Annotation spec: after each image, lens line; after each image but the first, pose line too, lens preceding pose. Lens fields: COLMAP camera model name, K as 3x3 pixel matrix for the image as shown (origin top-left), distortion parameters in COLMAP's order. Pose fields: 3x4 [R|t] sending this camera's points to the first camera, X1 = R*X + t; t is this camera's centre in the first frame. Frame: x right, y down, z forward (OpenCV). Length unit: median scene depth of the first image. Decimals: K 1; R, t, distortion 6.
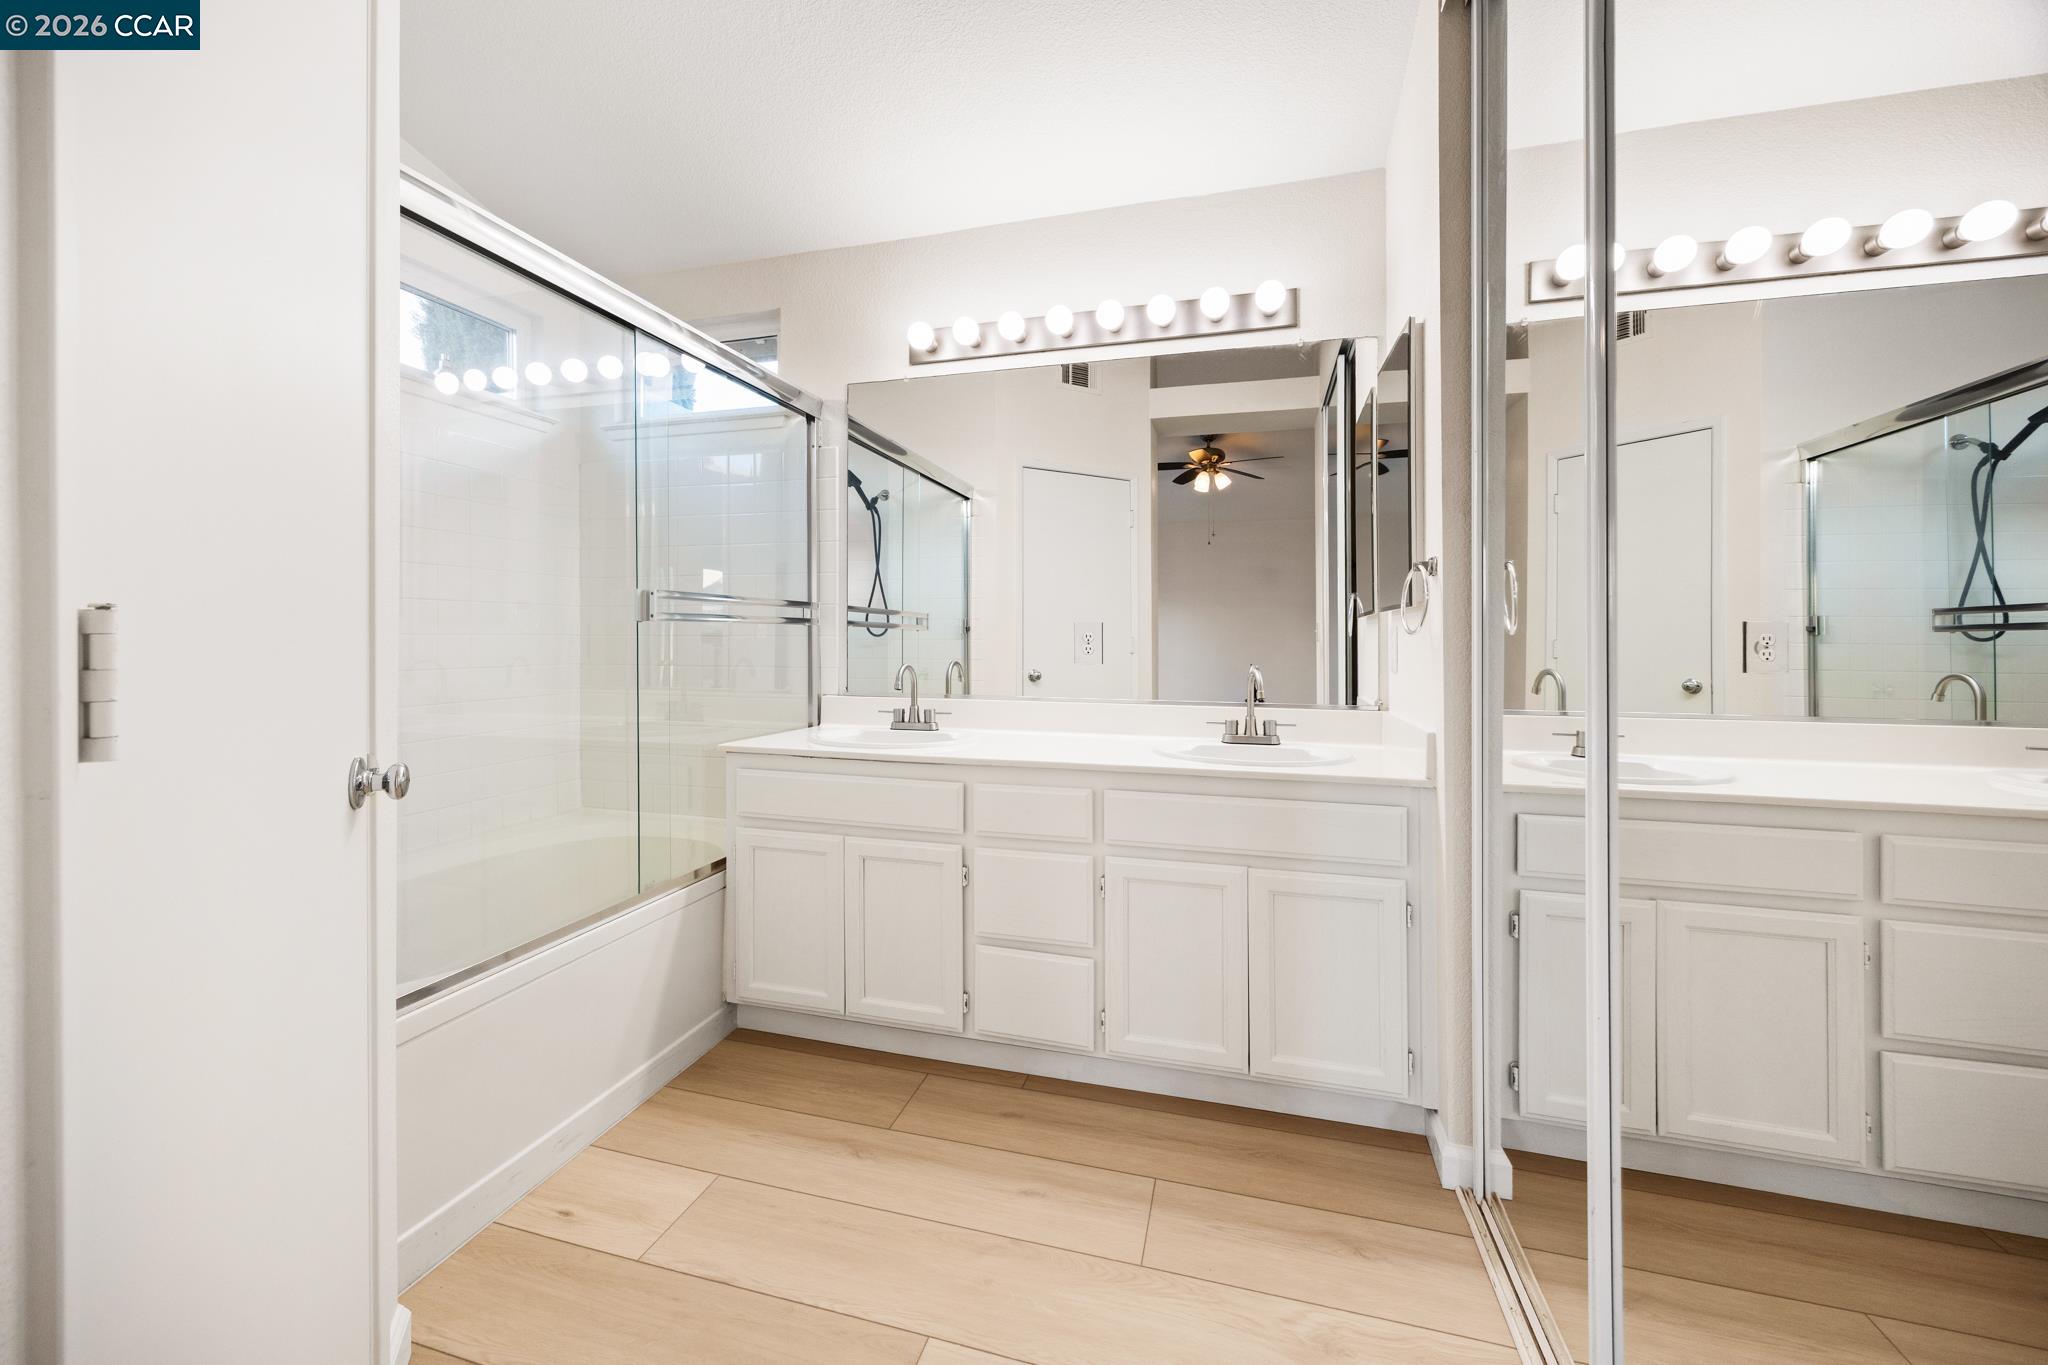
lens RADIAL K [[831.0, 0, 1006.5], [0, 831.0, 638.9], [0, 0, 1]] dist [0.006402, -0.000741]
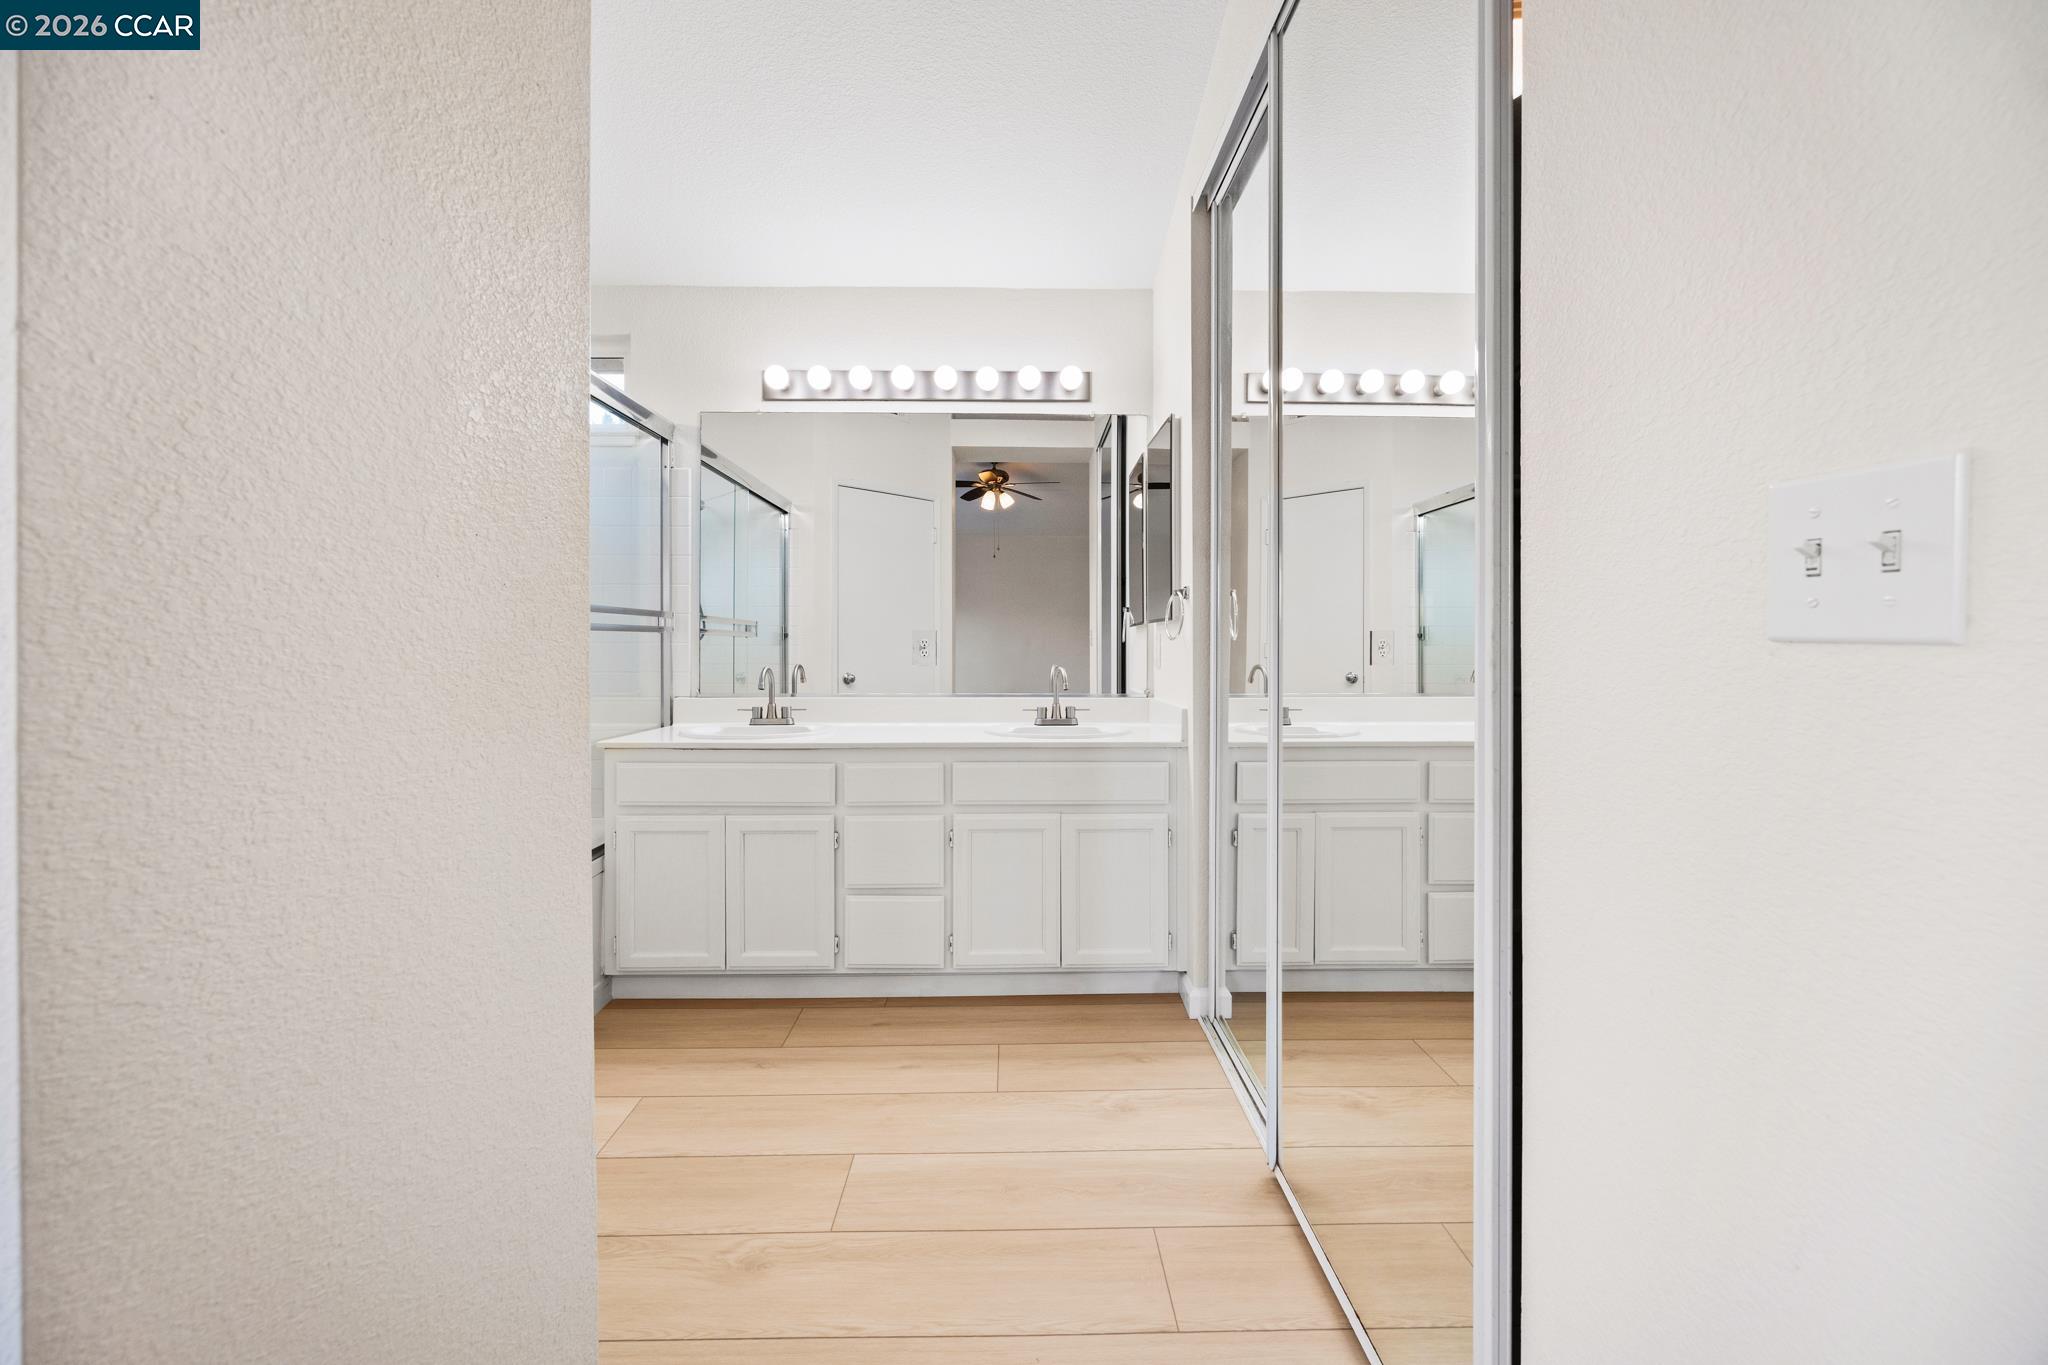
lens RADIAL K [[831.0, 0, 1027.6], [0, 831.0, 672.2], [0, 0, 1]] dist [0.006402, -0.000741]
pose [[0.955550, -0.013477, 0.294521, -0.137771], [0.003050, 0.999353, 0.035836, -0.002892], [-0.294814, -0.033345, 0.954973, -0.233788]]
